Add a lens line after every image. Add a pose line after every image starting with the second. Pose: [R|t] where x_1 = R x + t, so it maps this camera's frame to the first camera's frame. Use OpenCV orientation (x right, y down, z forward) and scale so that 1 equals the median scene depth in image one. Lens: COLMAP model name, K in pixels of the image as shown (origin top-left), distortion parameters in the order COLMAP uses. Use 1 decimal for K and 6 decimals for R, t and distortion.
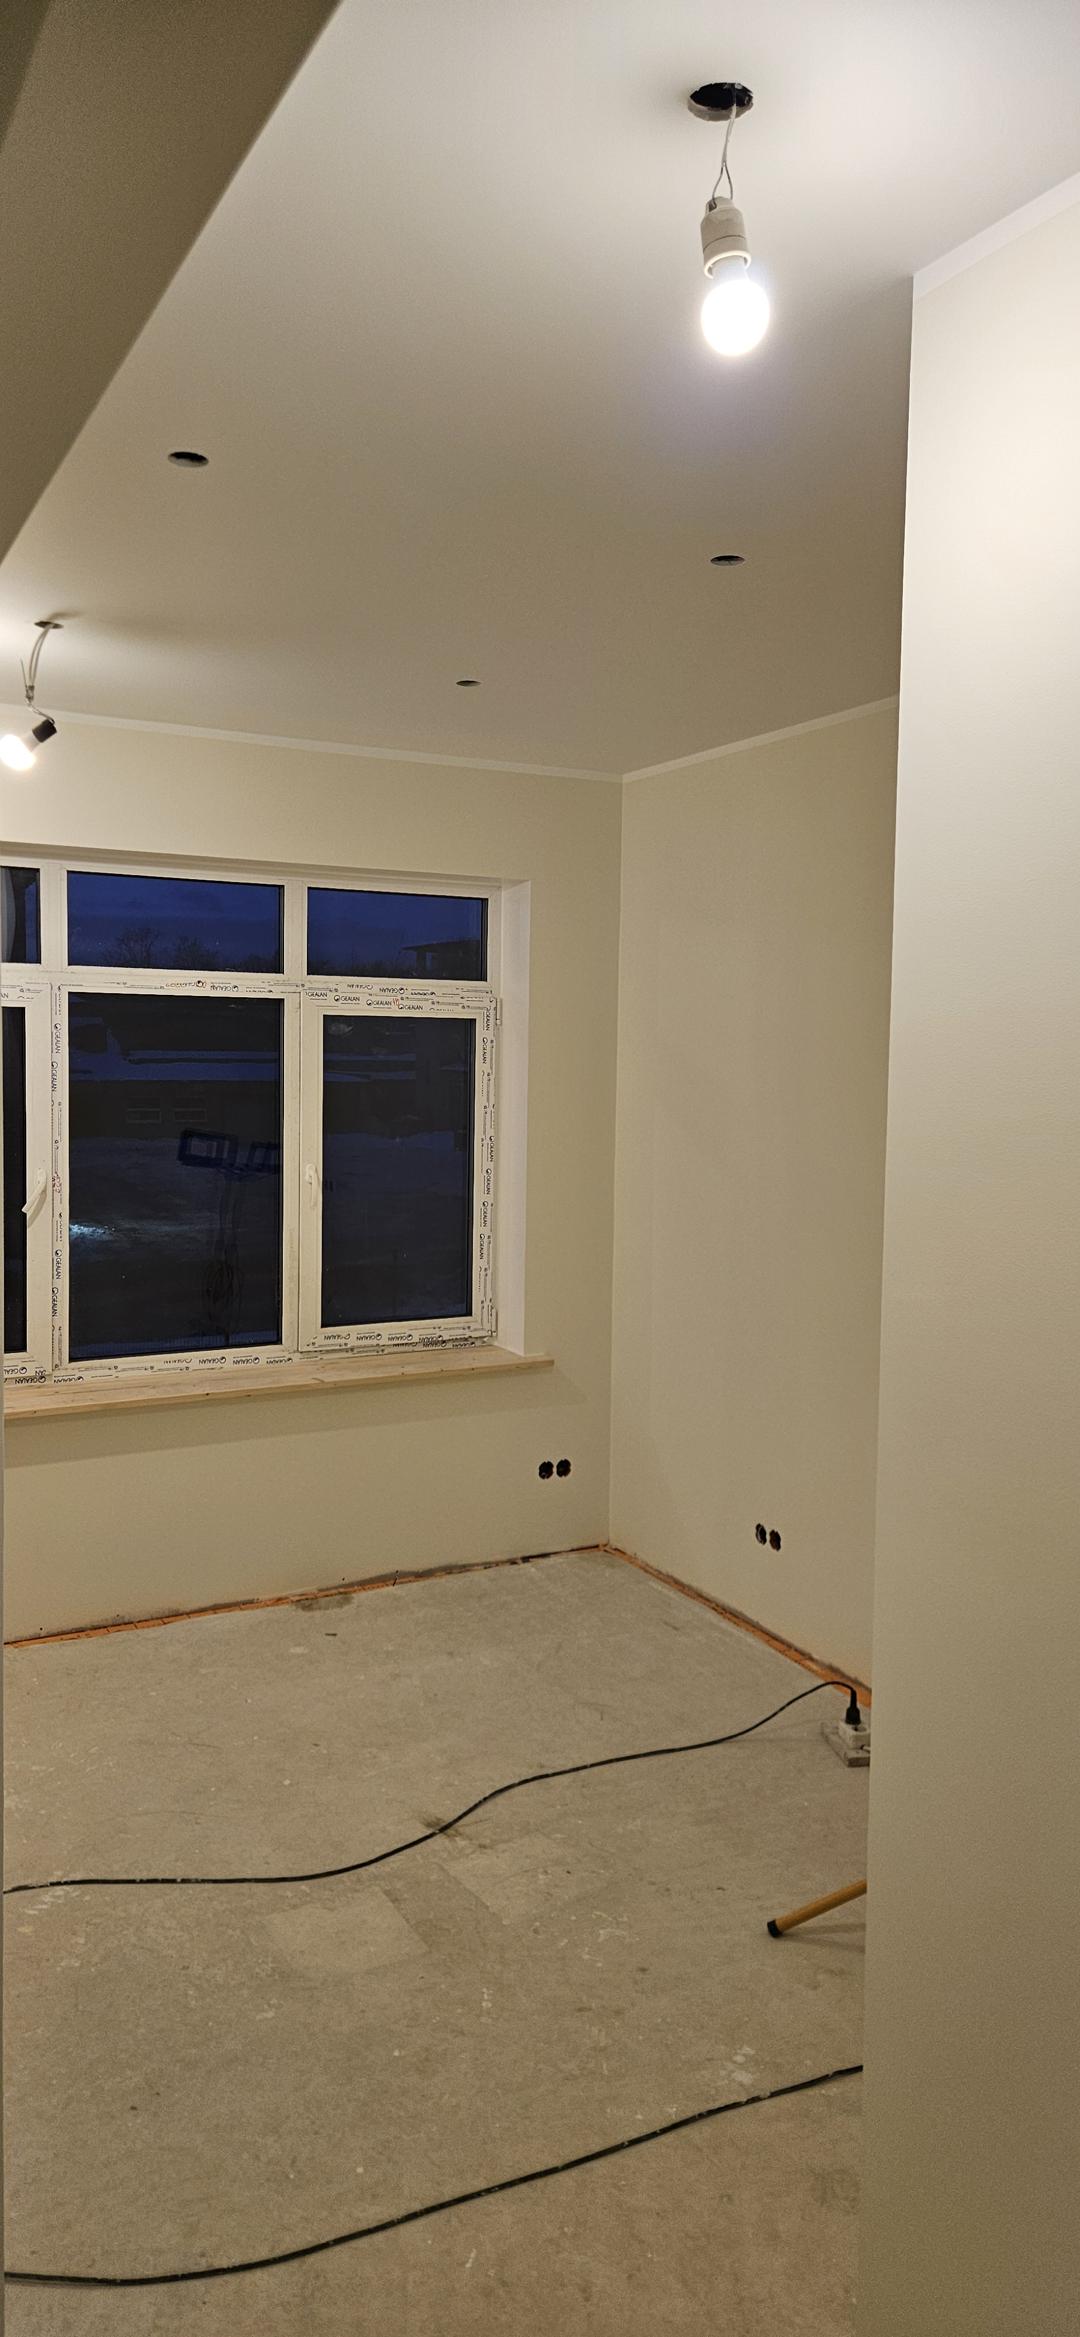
lens RADIAL K [[1578.9, 0, 528.0], [0, 1578.9, 1161.8], [0, 0, 1]] dist [0.071759, -0.015222]
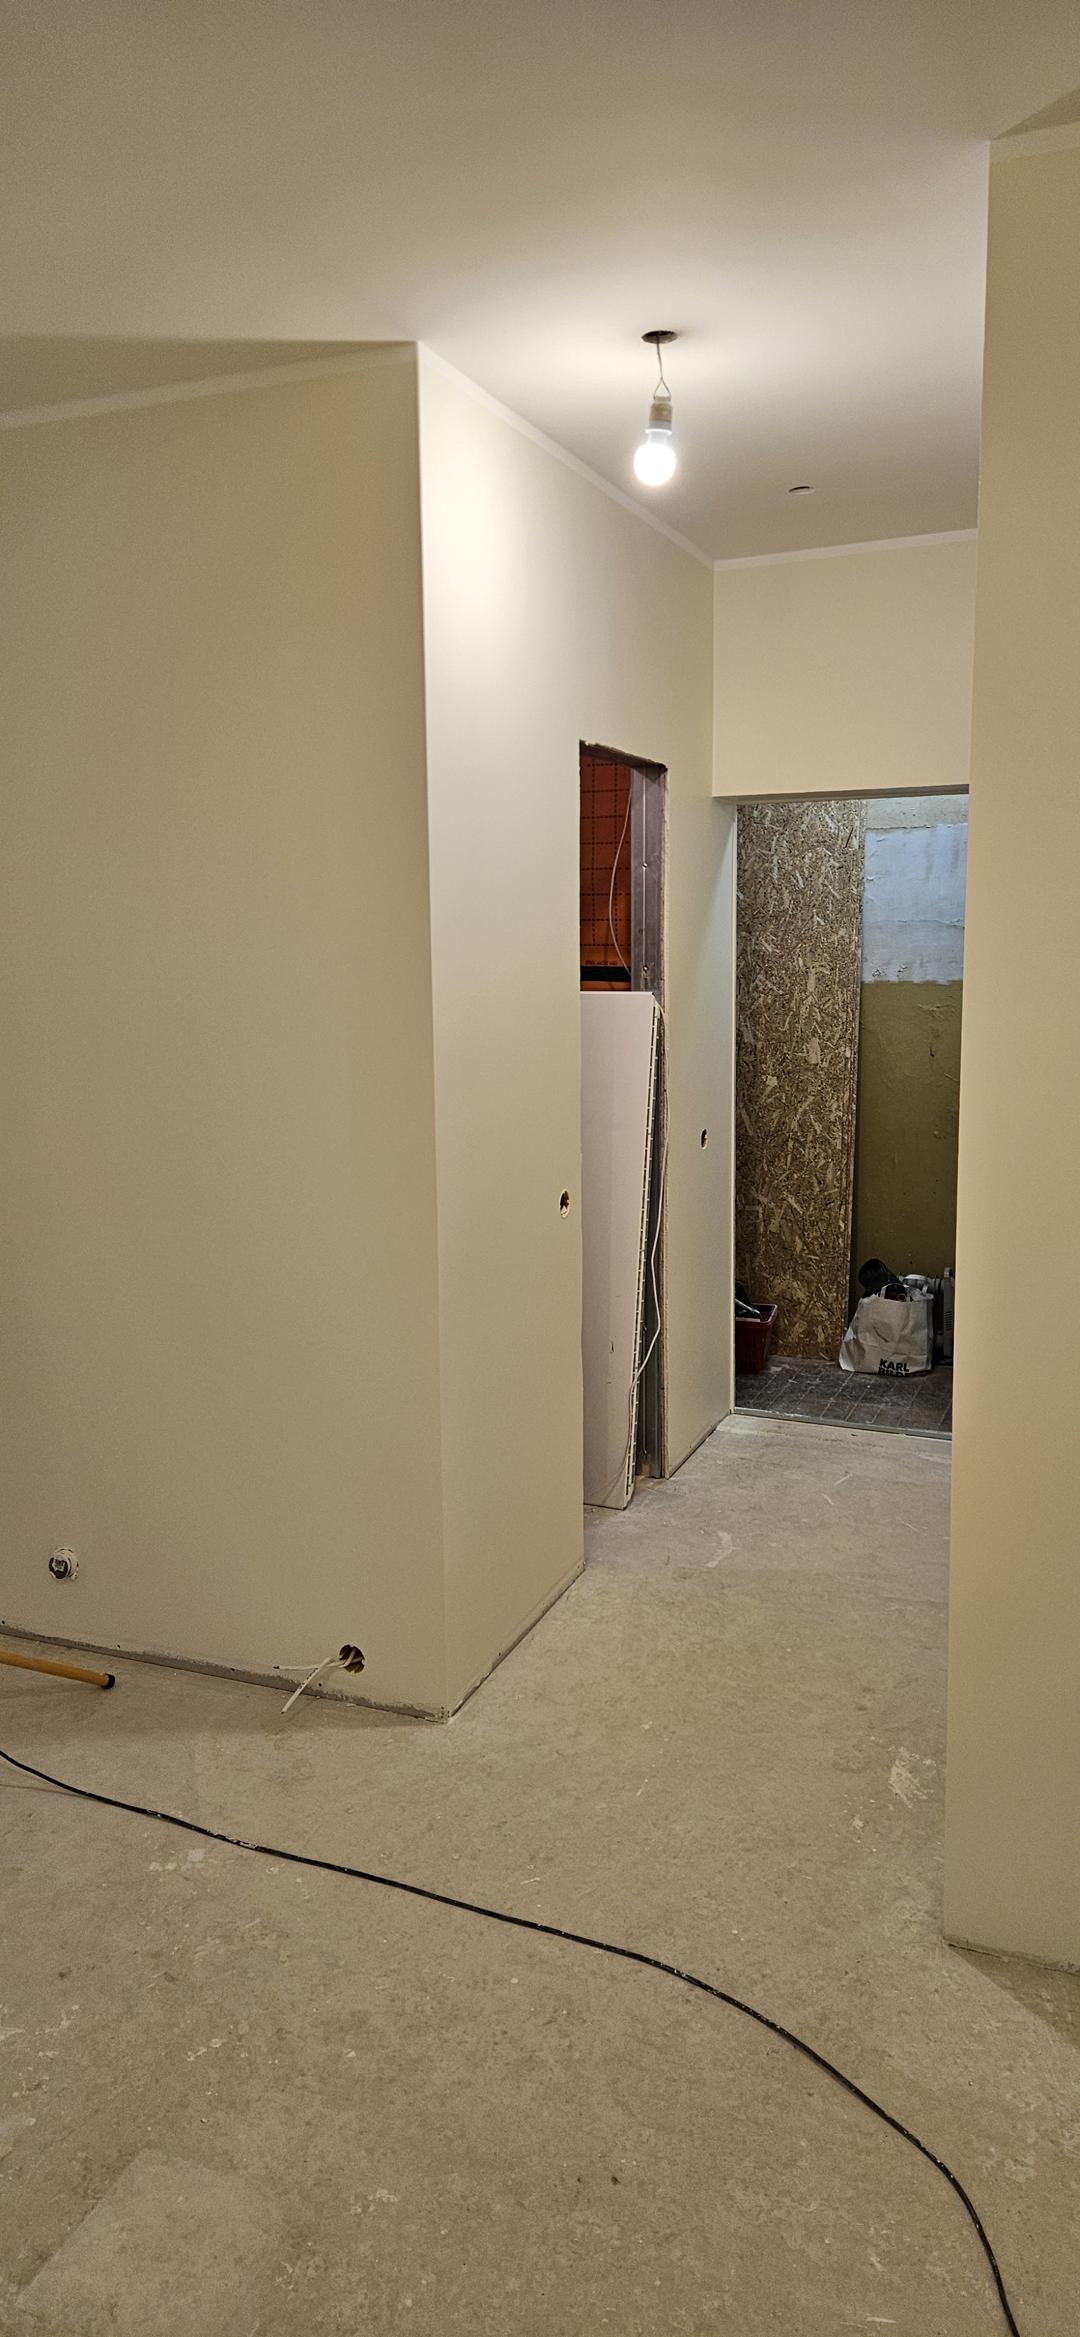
lens RADIAL K [[1578.9, 0, 533.5], [0, 1578.9, 1171.0], [0, 0, 1]] dist [0.071759, -0.015222]
pose [[-0.632415, -0.126442, 0.764241, -0.738204], [0.065238, 0.974389, 0.215196, -0.073452], [-0.771878, 0.185951, -0.607969, 1.372960]]
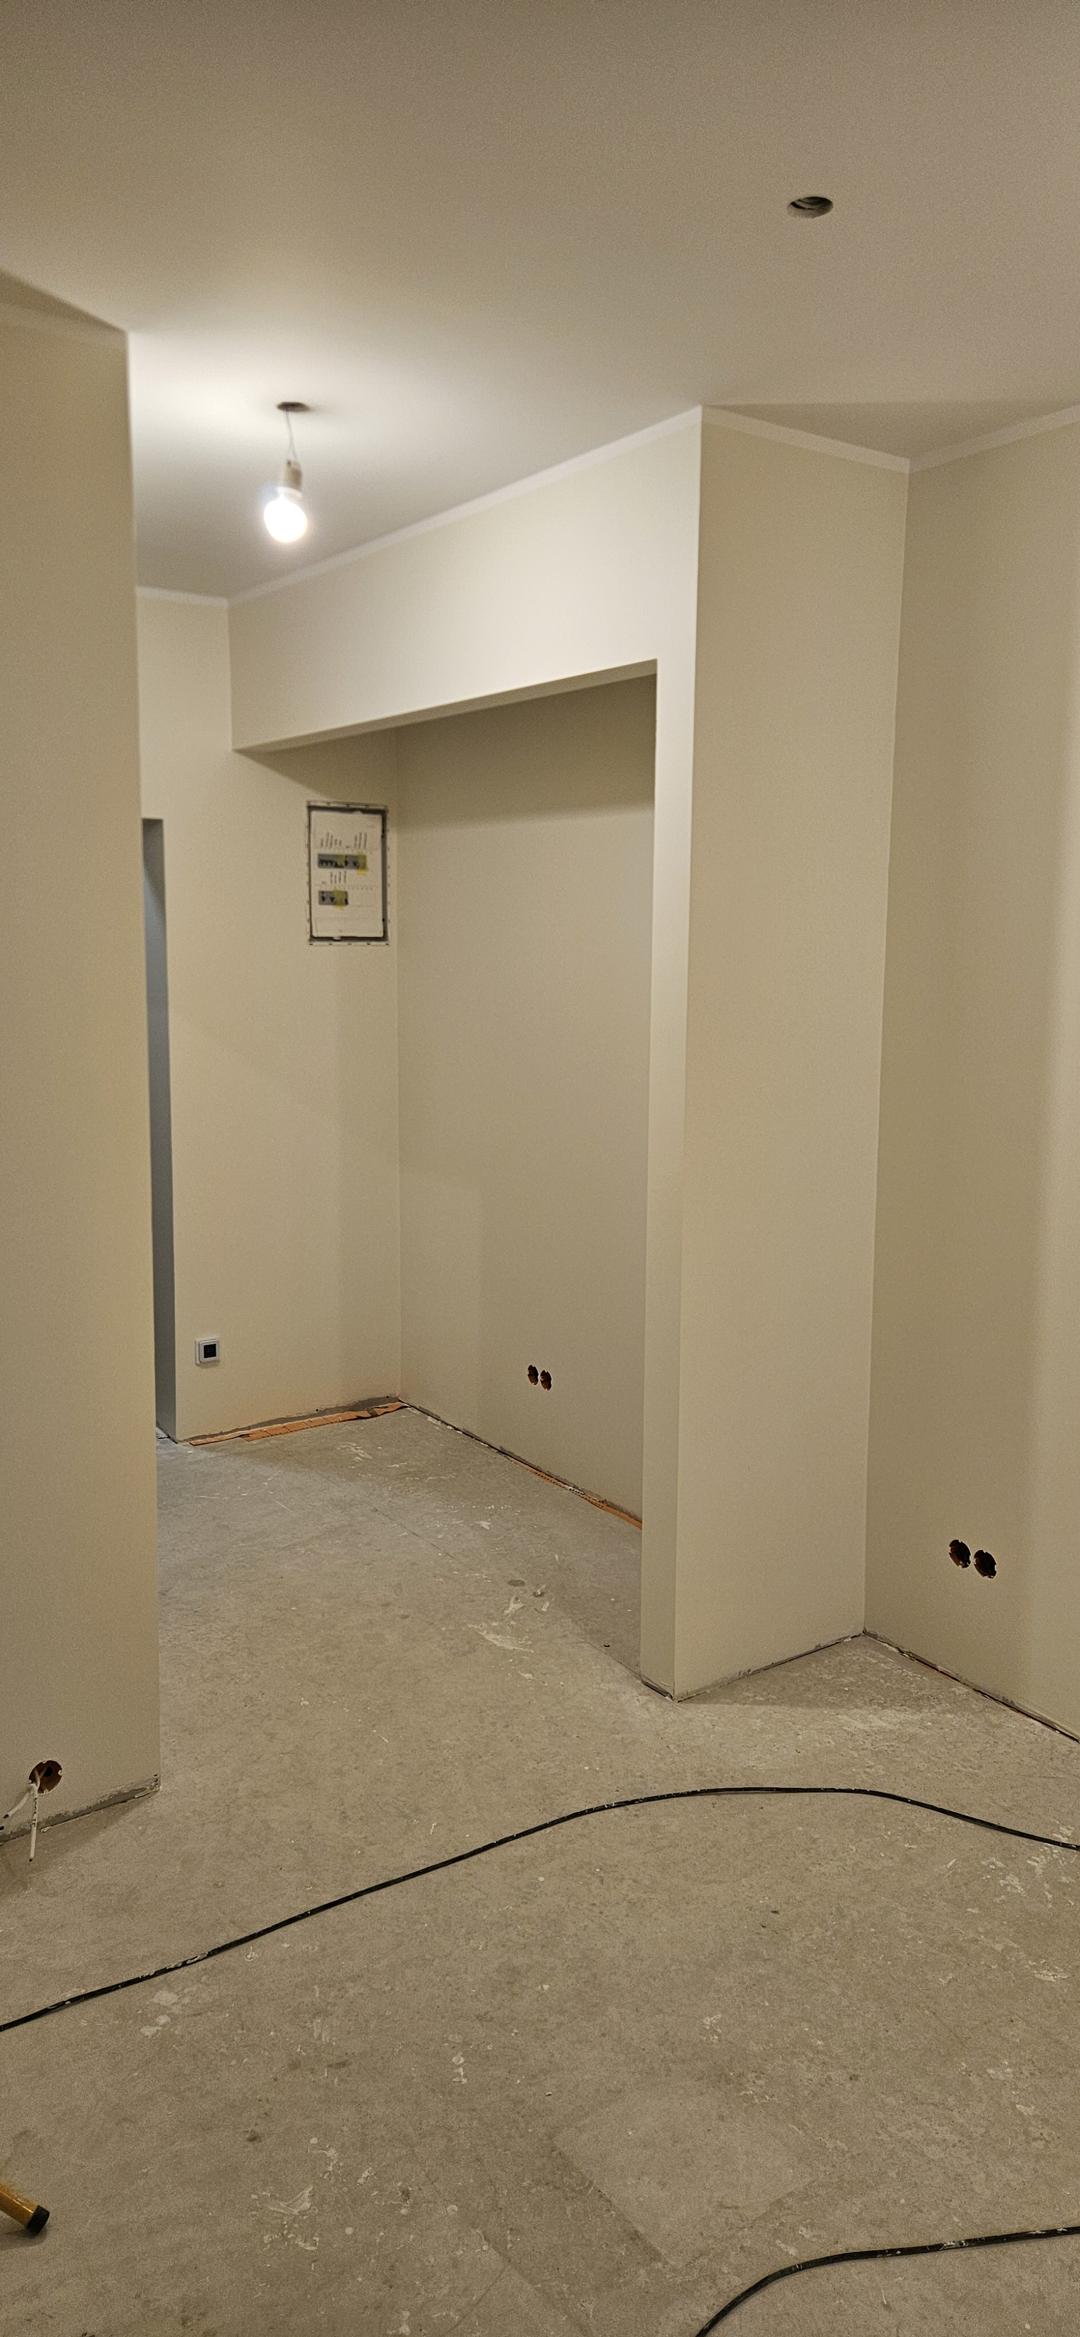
lens RADIAL K [[1578.9, 0, 538.6], [0, 1578.9, 1162.7], [0, 0, 1]] dist [0.071759, -0.015222]
pose [[-0.989695, 0.000986, -0.143189, 0.053662], [-0.031110, 0.974610, 0.221737, -0.107455], [0.139772, 0.223907, -0.964536, 1.800903]]
